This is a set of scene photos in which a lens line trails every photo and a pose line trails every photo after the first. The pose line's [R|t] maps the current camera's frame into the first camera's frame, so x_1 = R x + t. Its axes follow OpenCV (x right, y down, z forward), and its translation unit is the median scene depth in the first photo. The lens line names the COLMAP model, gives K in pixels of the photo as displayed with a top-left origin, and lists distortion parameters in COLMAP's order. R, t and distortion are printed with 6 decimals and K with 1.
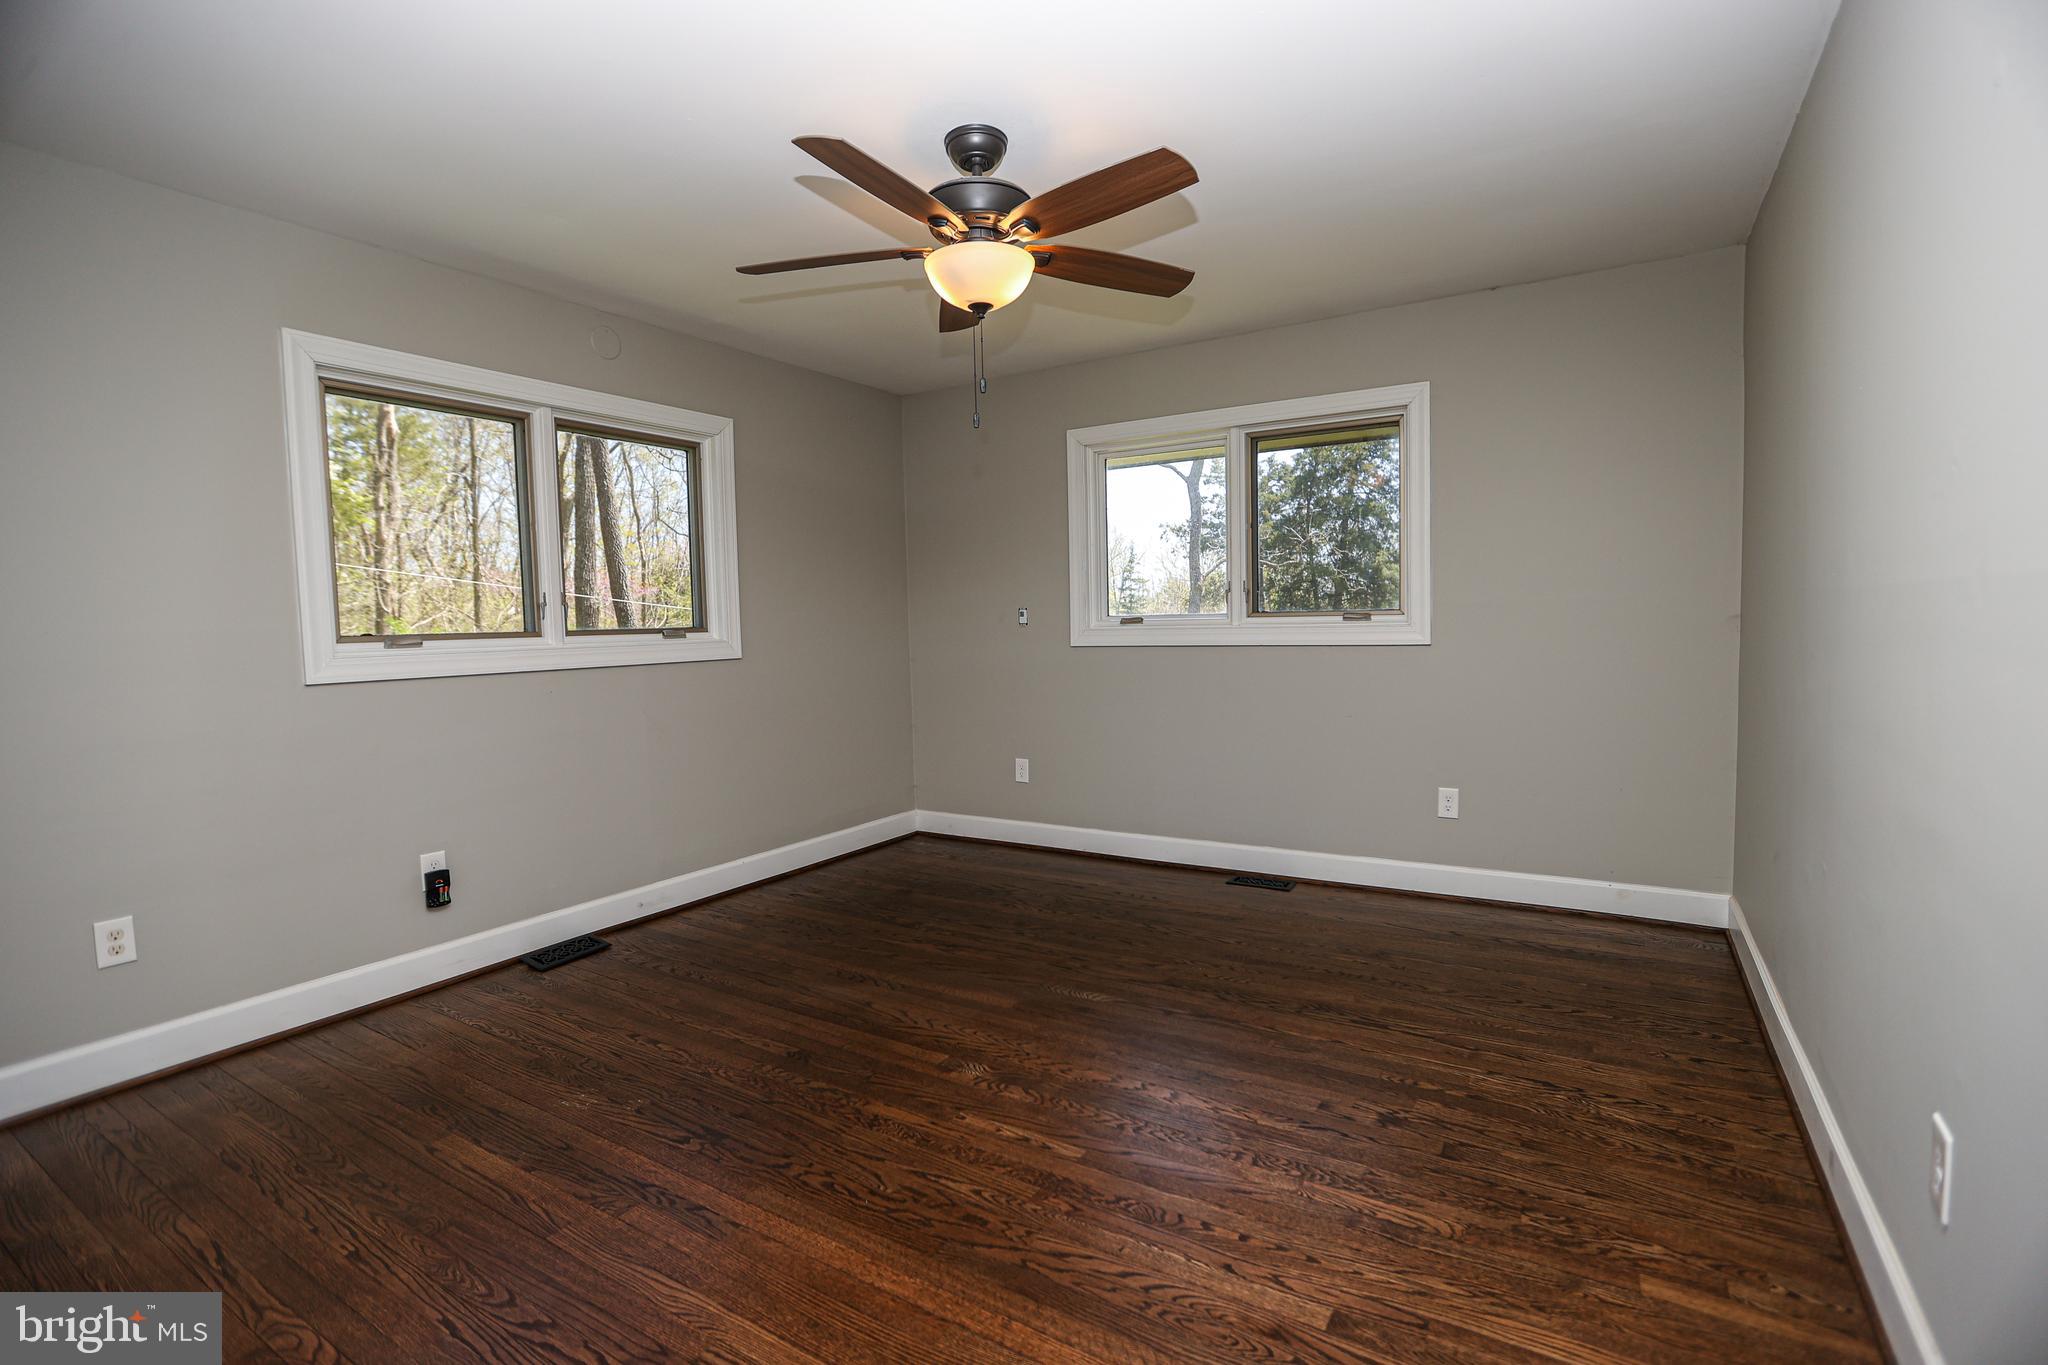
lens RADIAL K [[936.8, 0, 1024.0], [0, 936.8, 682.5], [0, 0, 1]] dist [-0.025109, 0.001097]
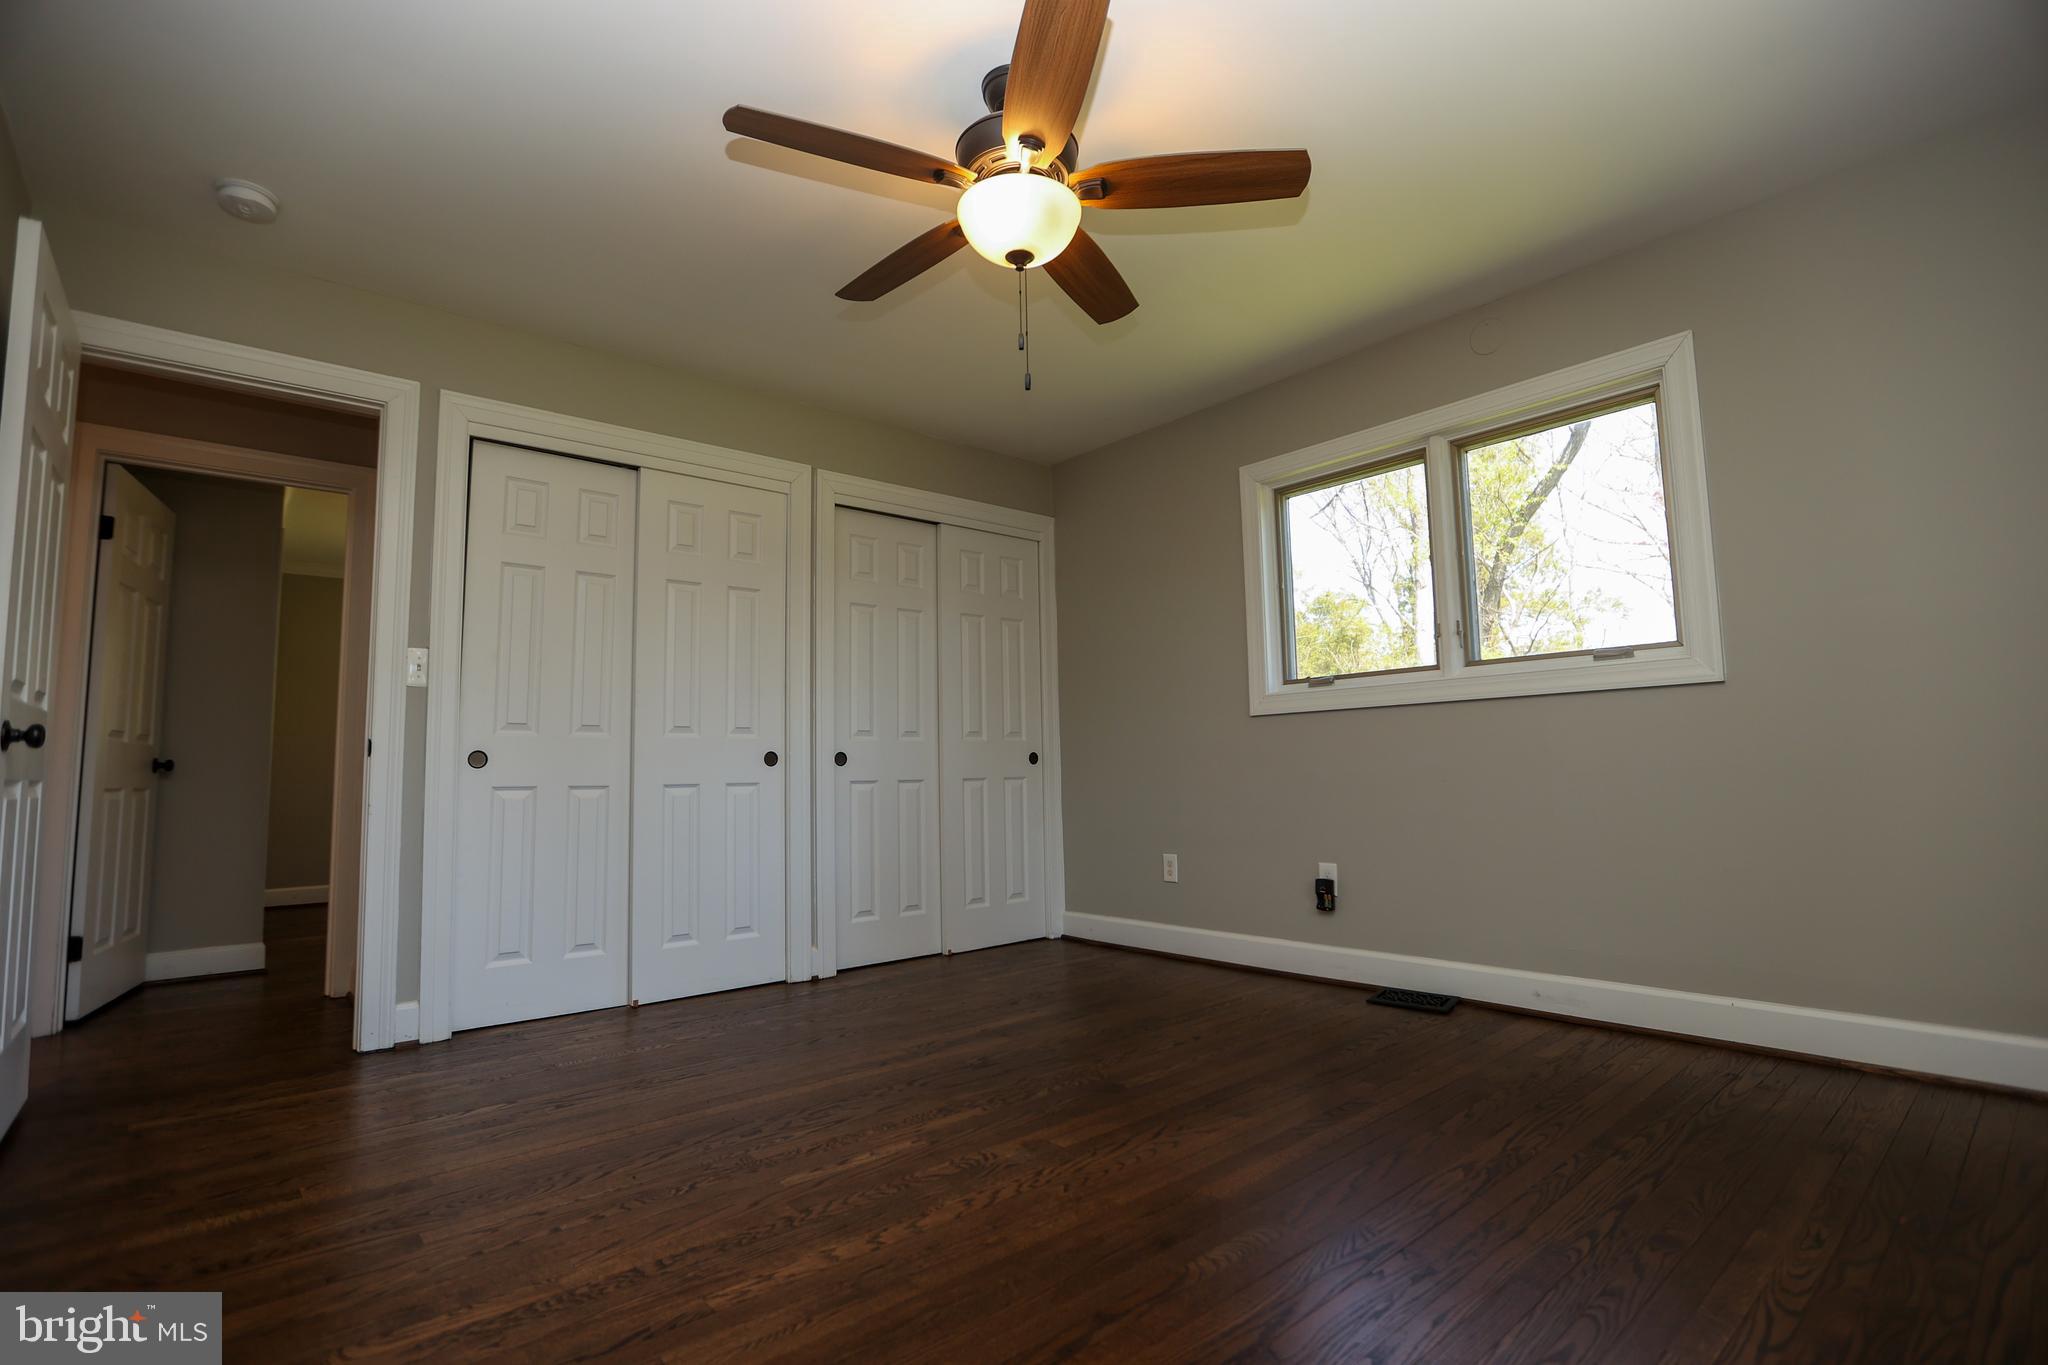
lens RADIAL K [[936.8, 0, 1024.0], [0, 936.8, 682.5], [0, 0, 1]] dist [-0.025109, 0.001097]
pose [[-0.295915, -0.068711, -0.952740, 0.856103], [-0.033018, 0.997549, -0.061688, 0.063530], [0.954644, 0.013203, -0.297458, 1.429708]]
